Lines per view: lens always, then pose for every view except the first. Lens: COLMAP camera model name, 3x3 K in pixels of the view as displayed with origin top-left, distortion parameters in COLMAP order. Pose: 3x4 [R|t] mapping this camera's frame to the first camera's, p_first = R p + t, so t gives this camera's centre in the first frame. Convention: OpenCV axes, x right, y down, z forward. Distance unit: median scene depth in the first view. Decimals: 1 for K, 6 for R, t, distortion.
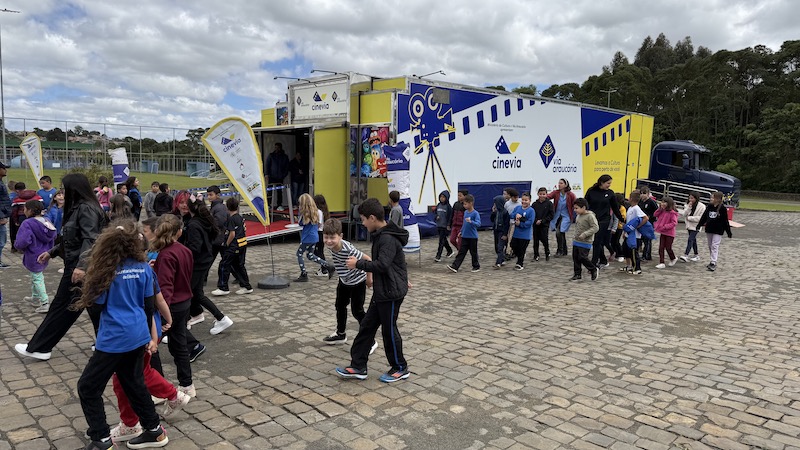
lens RADIAL K [[559.2, 0, 399.6], [0, 559.2, 229.8], [0, 0, 1]] dist [0.109504, -0.158451]
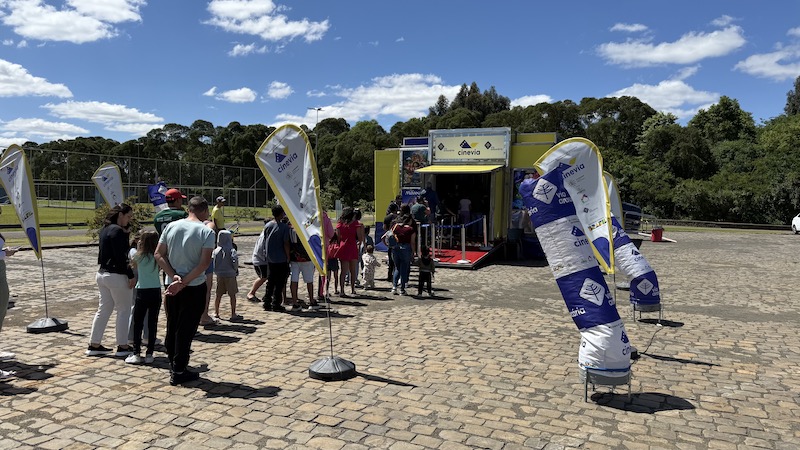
lens RADIAL K [[563.5, 0, 401.4], [0, 563.5, 232.0], [0, 0, 1]] dist [0.085708, -0.109827]
pose [[0.925255, -0.021806, 0.378718, -0.764847], [0.037516, 0.998712, -0.034153, -0.008619], [-0.377486, 0.045808, 0.924882, -0.081421]]
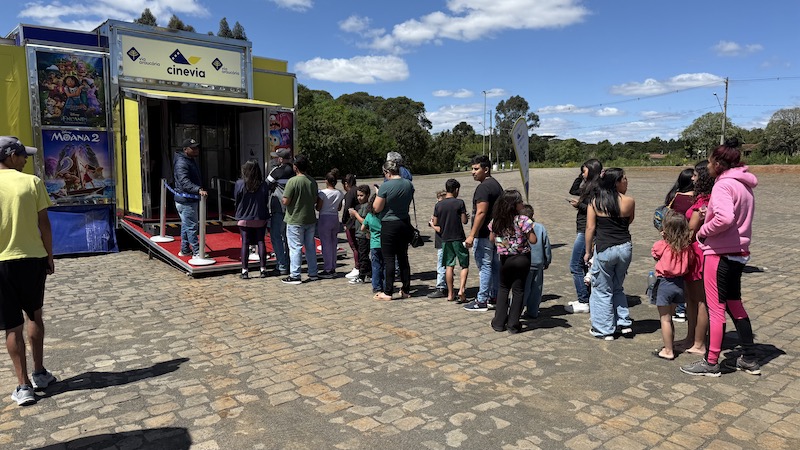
lens RADIAL K [[563.5, 0, 401.4], [0, 563.5, 232.0], [0, 0, 1]] dist [0.085708, -0.109827]
pose [[0.047157, -0.139934, 0.989037, -0.916760], [0.098413, 0.985972, 0.134808, -0.086469], [-0.994028, 0.090977, 0.060267, 0.707094]]
